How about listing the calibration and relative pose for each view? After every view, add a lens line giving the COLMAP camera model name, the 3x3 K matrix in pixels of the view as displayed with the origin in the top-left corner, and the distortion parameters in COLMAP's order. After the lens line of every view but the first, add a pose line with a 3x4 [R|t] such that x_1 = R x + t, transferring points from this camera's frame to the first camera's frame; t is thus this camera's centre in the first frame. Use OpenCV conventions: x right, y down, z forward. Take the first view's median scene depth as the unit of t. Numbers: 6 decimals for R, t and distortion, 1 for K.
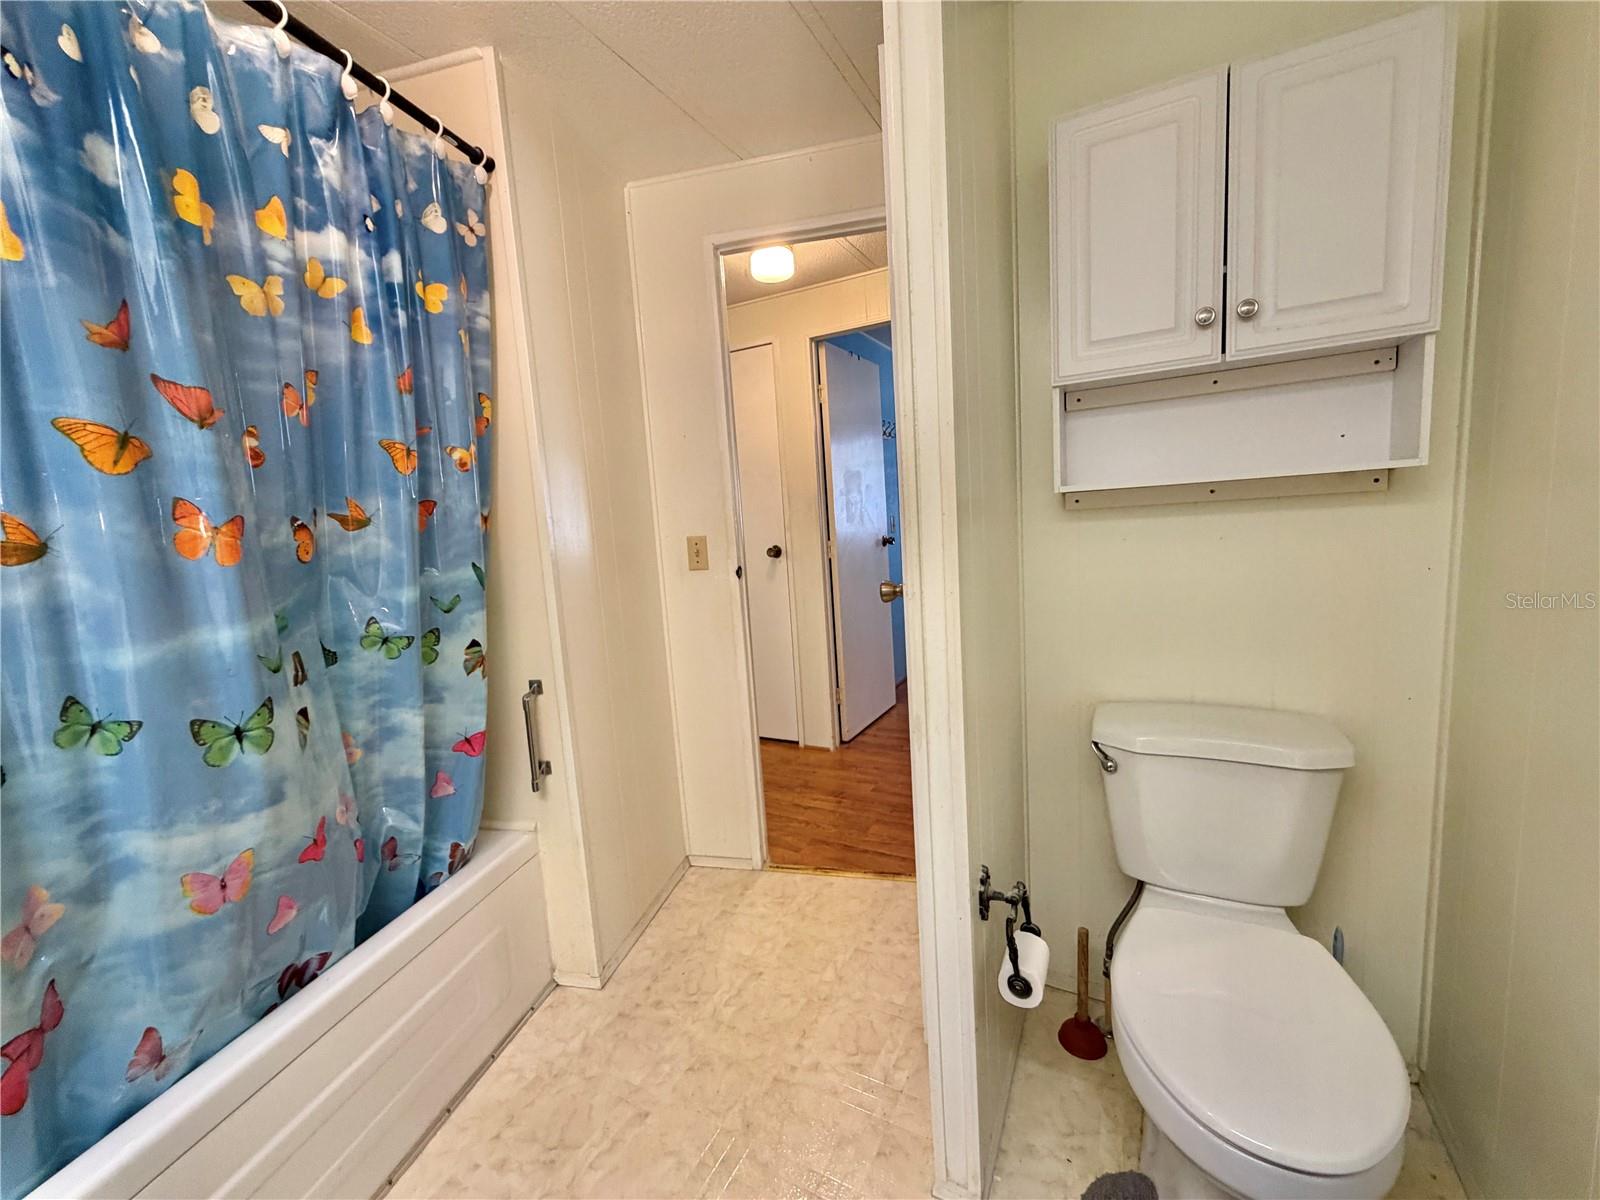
lens RADIAL K [[647.8, 0, 800.0], [0, 647.8, 600.0], [0, 0, 1]] dist [0.008305, 0.000269]
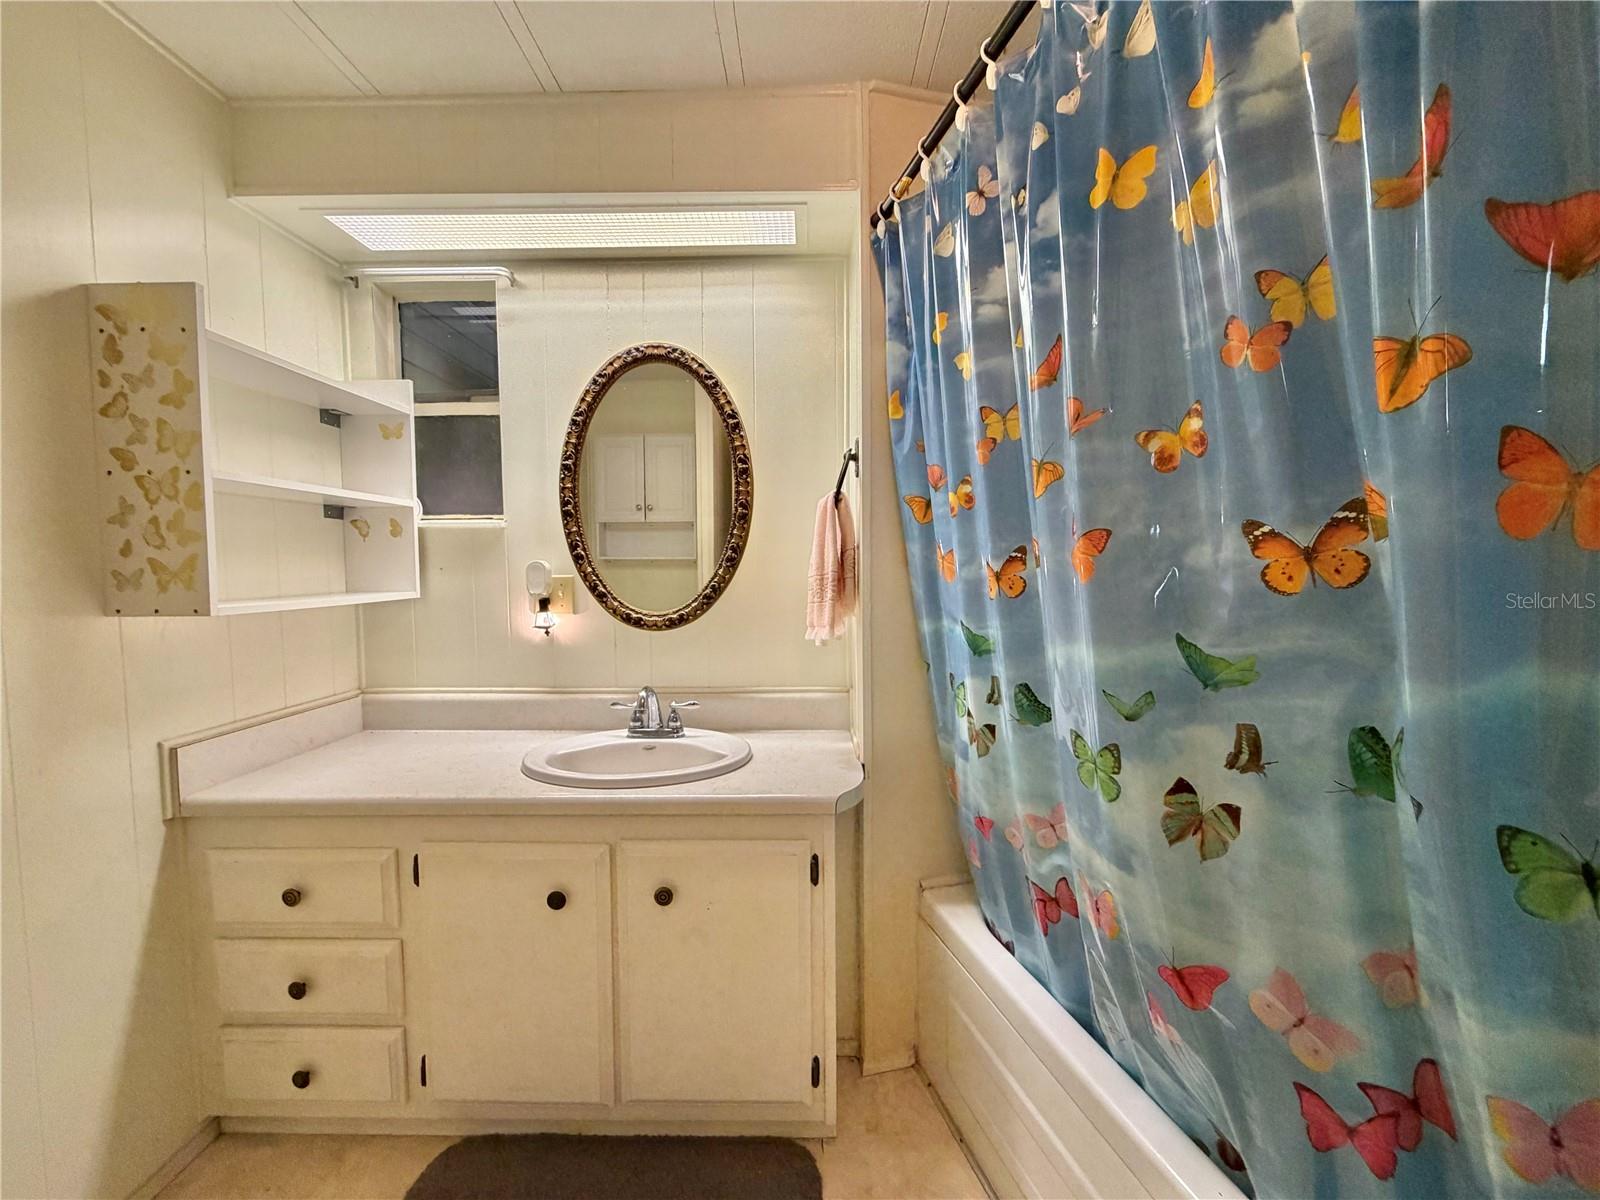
lens RADIAL K [[641.5, 0, 800.0], [0, 641.5, 600.0], [0, 0, 1]] dist [0.000301, -0.000126]
pose [[-0.882506, 0.096773, -0.460236, -0.075361], [0.007887, 0.981508, 0.191258, -0.163398], [0.470235, 0.165156, -0.866950, 1.254495]]
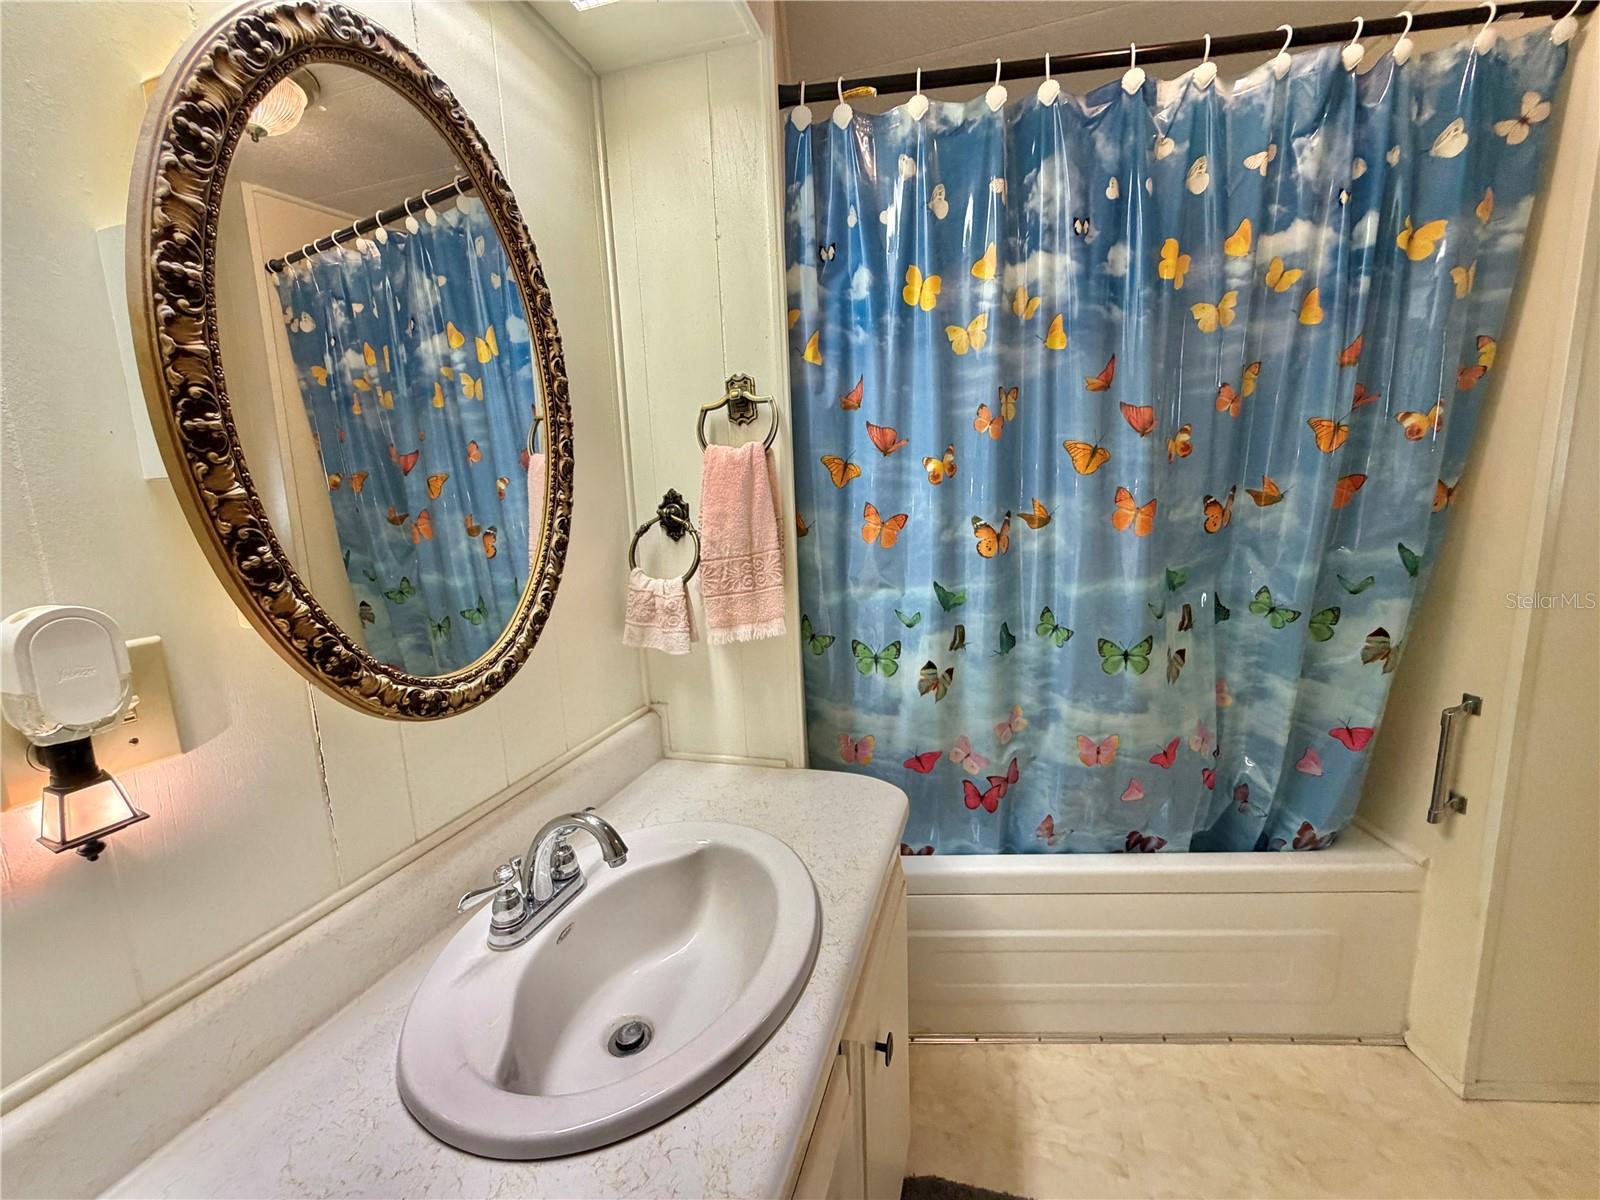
lens RADIAL K [[647.2, 0, 804.9], [0, 647.2, 590.7], [0, 0, 1]] dist [0.021353, 0.000192]
pose [[0.189005, 0.205156, -0.960306, 0.255188], [-0.093860, 0.977229, 0.190298, -0.106821], [0.977480, 0.054167, 0.203957, 0.033704]]
